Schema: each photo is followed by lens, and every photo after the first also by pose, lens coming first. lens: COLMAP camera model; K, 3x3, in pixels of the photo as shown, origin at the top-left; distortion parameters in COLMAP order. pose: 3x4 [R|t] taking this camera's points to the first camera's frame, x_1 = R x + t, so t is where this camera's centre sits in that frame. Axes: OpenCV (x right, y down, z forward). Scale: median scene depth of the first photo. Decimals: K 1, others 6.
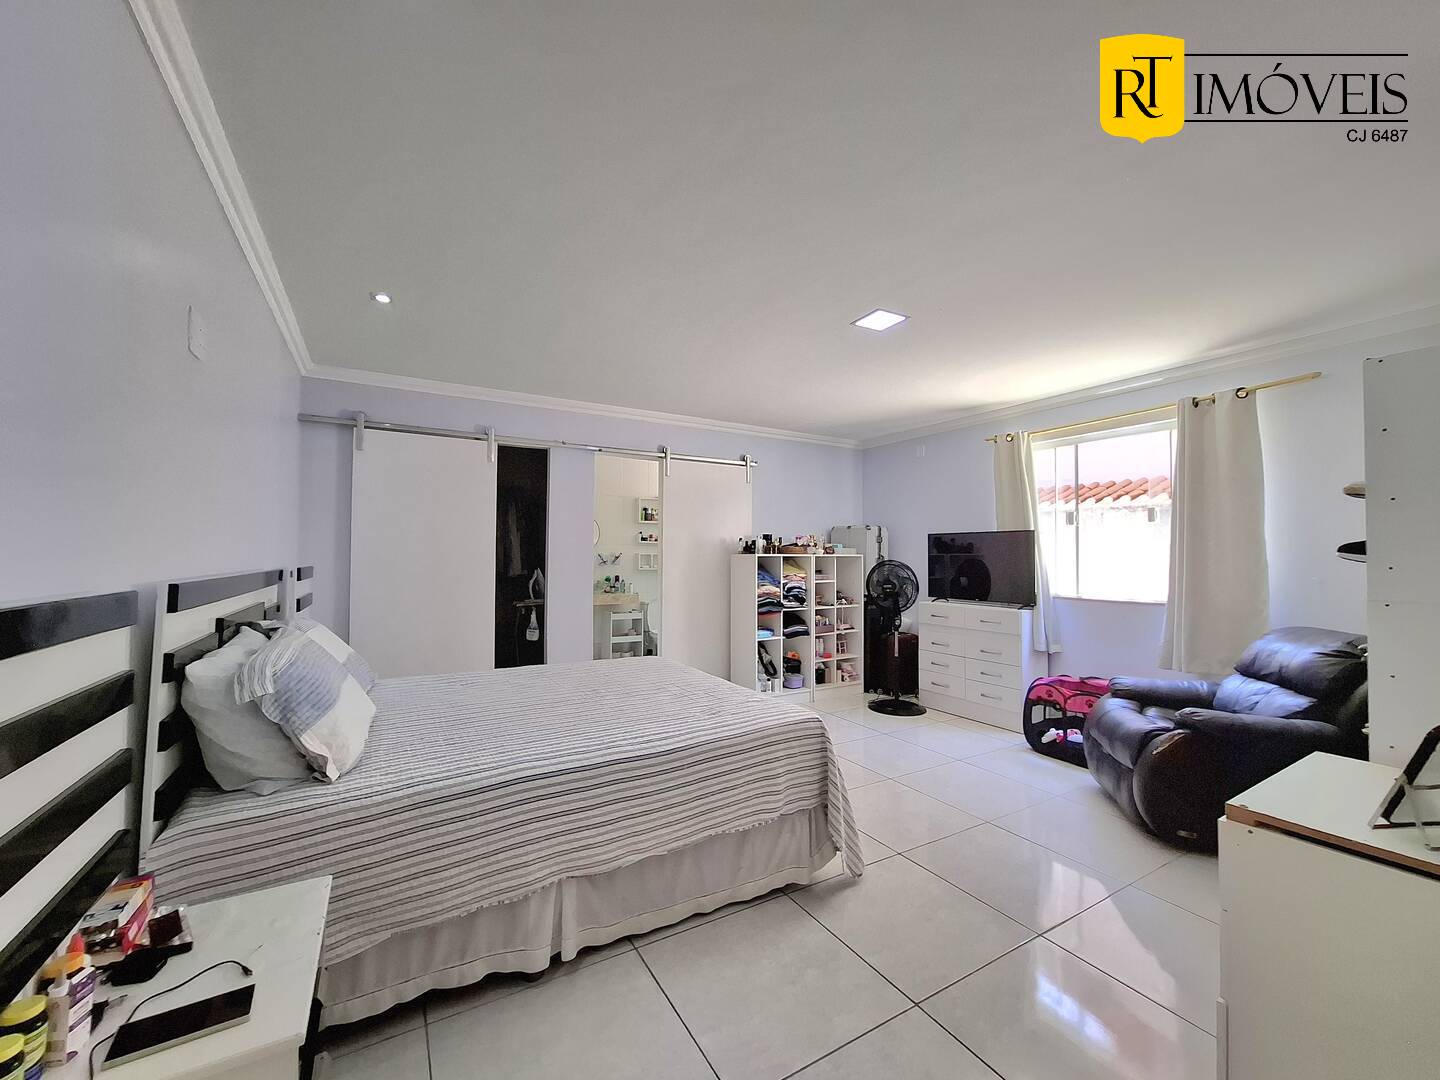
lens RADIAL K [[568.2, 0, 712.6], [0, 568.2, 542.7], [0, 0, 1]] dist [-0.000469, 0.000040]
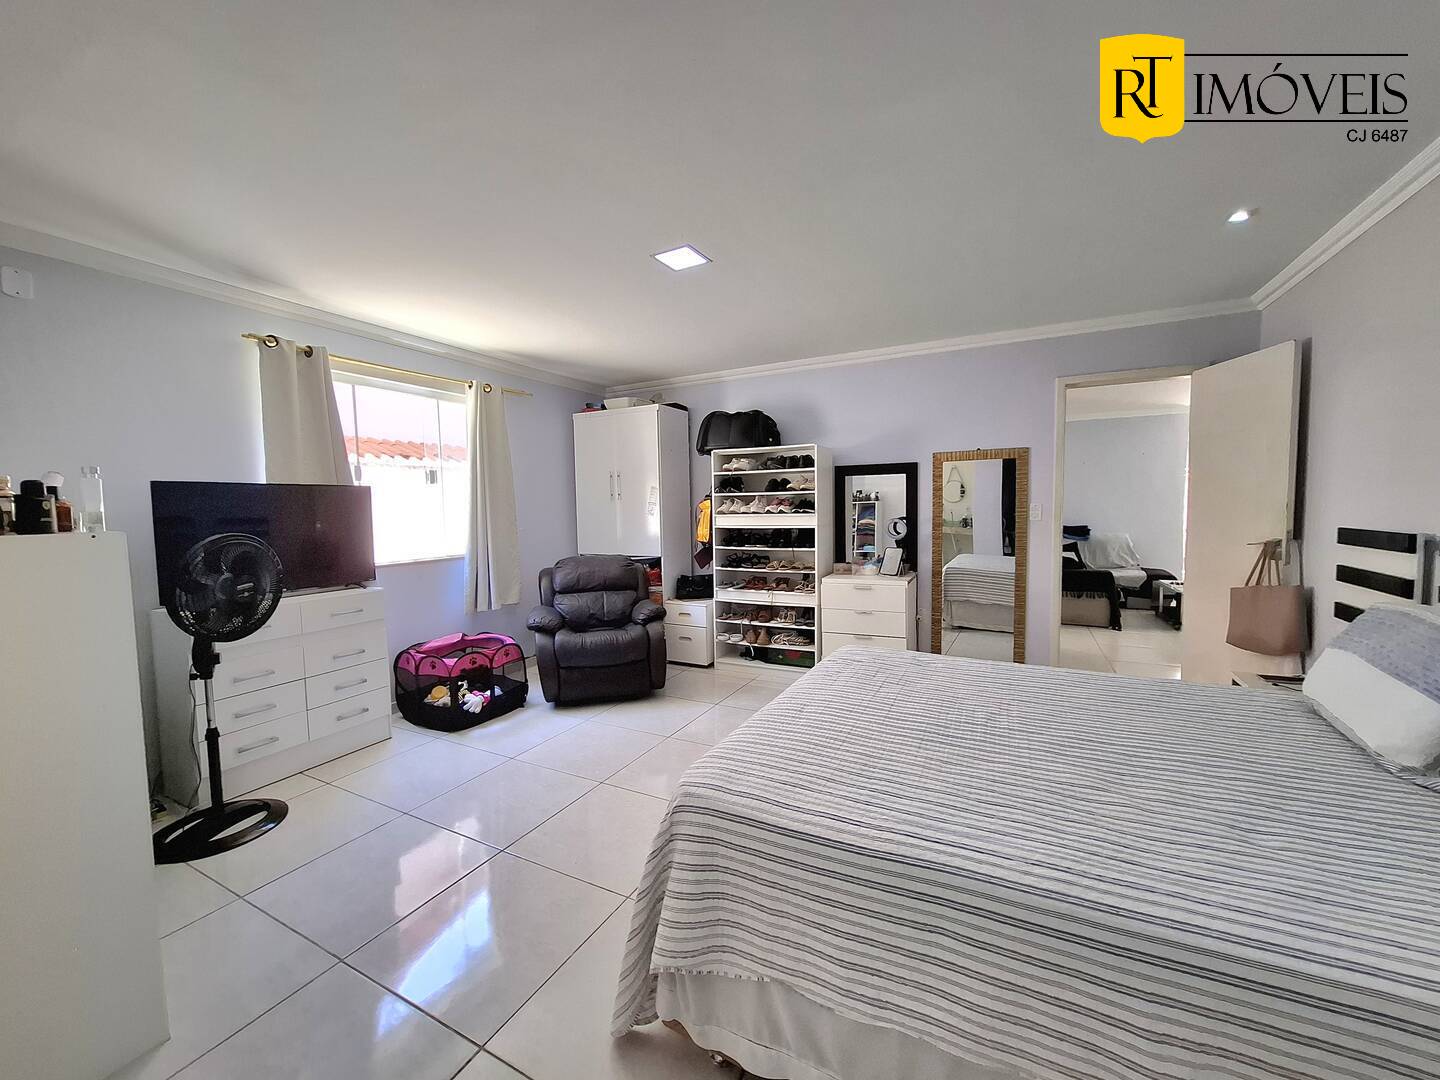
lens RADIAL K [[568.2, 0, 712.6], [0, 568.2, 542.7], [0, 0, 1]] dist [-0.000469, 0.000040]
pose [[-0.545074, -0.044492, 0.837207, -0.584910], [0.003549, 0.998460, 0.055372, 0.024592], [-0.838381, 0.033153, -0.544076, 1.640089]]
